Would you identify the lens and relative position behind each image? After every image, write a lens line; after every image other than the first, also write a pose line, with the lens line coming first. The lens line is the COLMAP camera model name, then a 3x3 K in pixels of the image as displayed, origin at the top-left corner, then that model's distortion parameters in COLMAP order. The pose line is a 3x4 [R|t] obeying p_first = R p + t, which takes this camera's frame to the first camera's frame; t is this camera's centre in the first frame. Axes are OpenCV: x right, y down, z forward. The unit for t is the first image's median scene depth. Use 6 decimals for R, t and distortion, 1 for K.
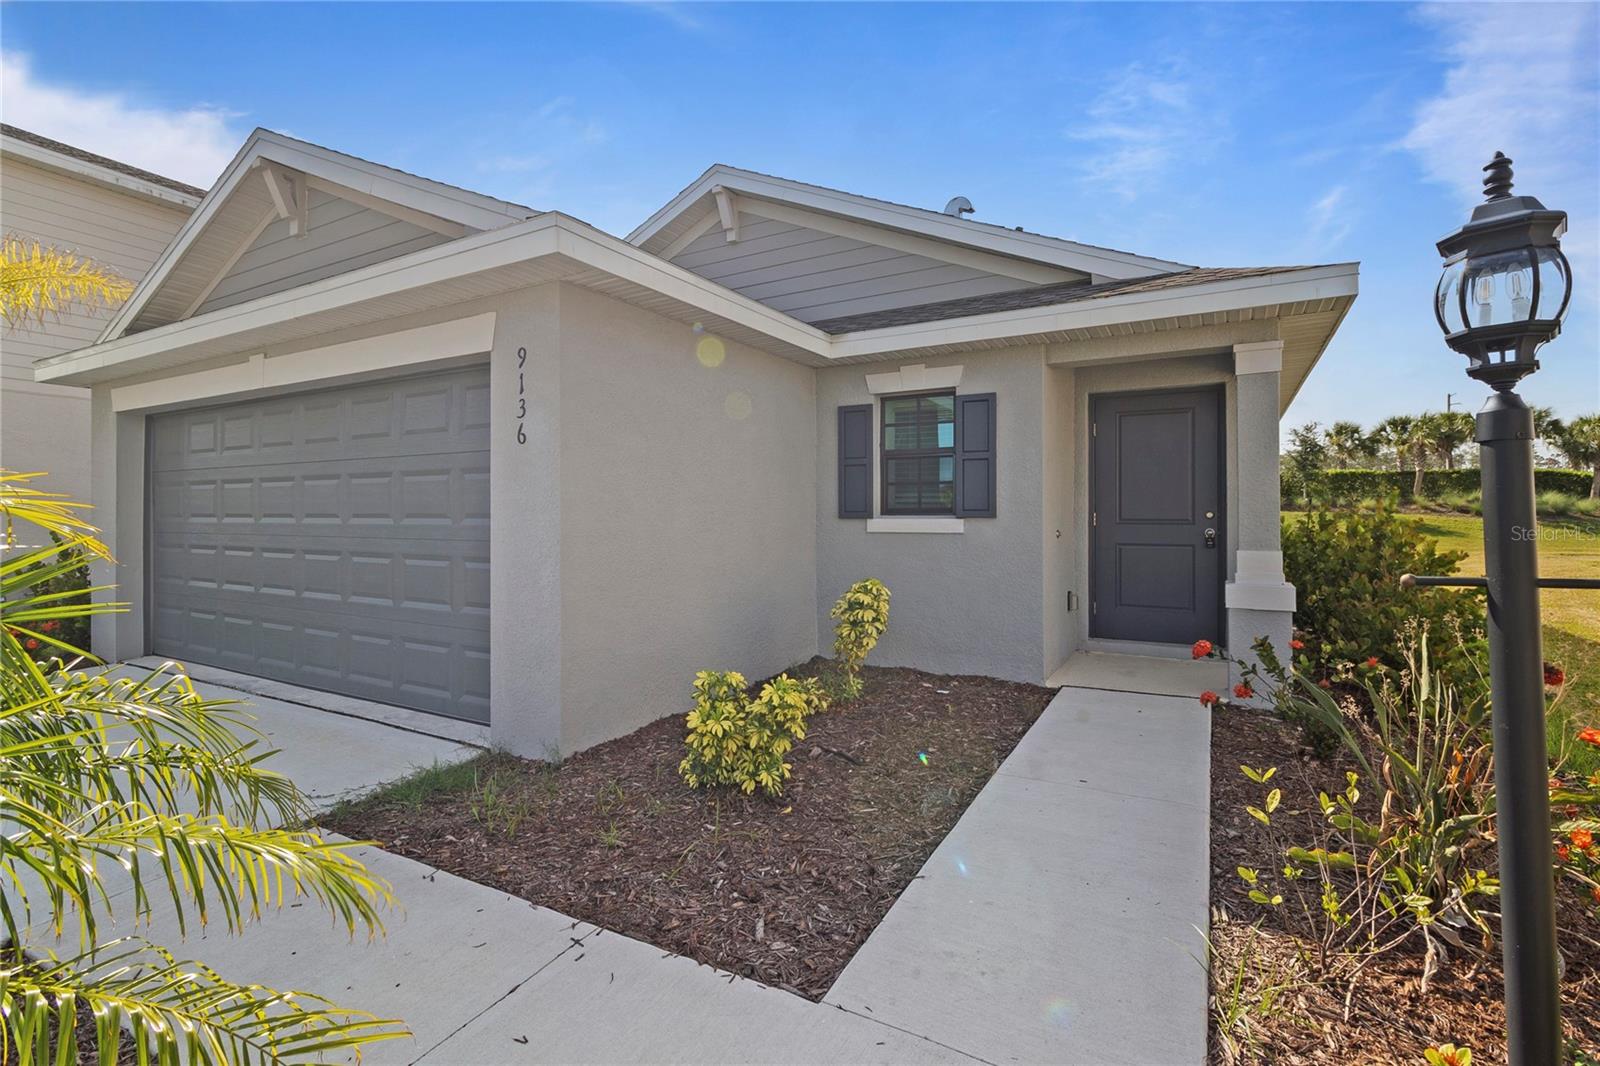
lens RADIAL K [[741.5, 0, 792.6], [0, 741.5, 515.3], [0, 0, 1]] dist [0.002192, 0.000221]
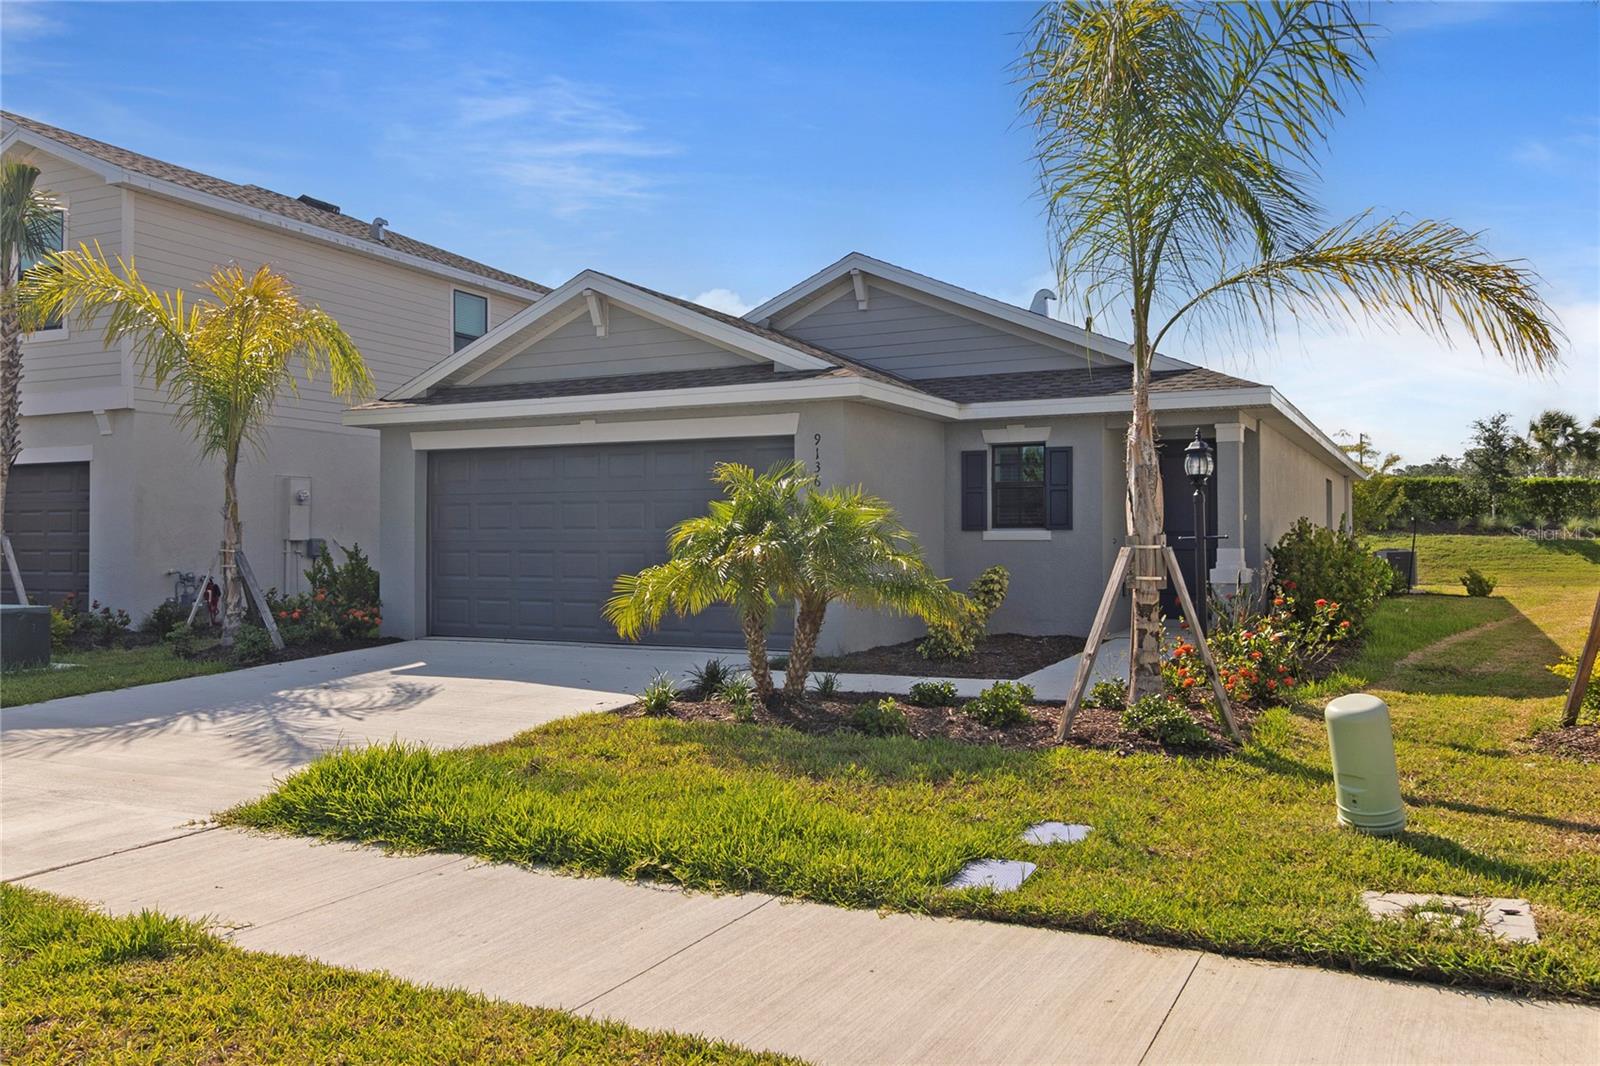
lens RADIAL K [[1254.2, 0, 800.0], [0, 1254.2, 533.0], [0, 0, 1]] dist [0.005052, 0.002290]
pose [[0.998588, 0.001259, 0.053113, -0.341602], [-0.000781, 0.999959, -0.009025, 0.027861], [-0.053122, 0.008971, 0.998548, -1.250242]]
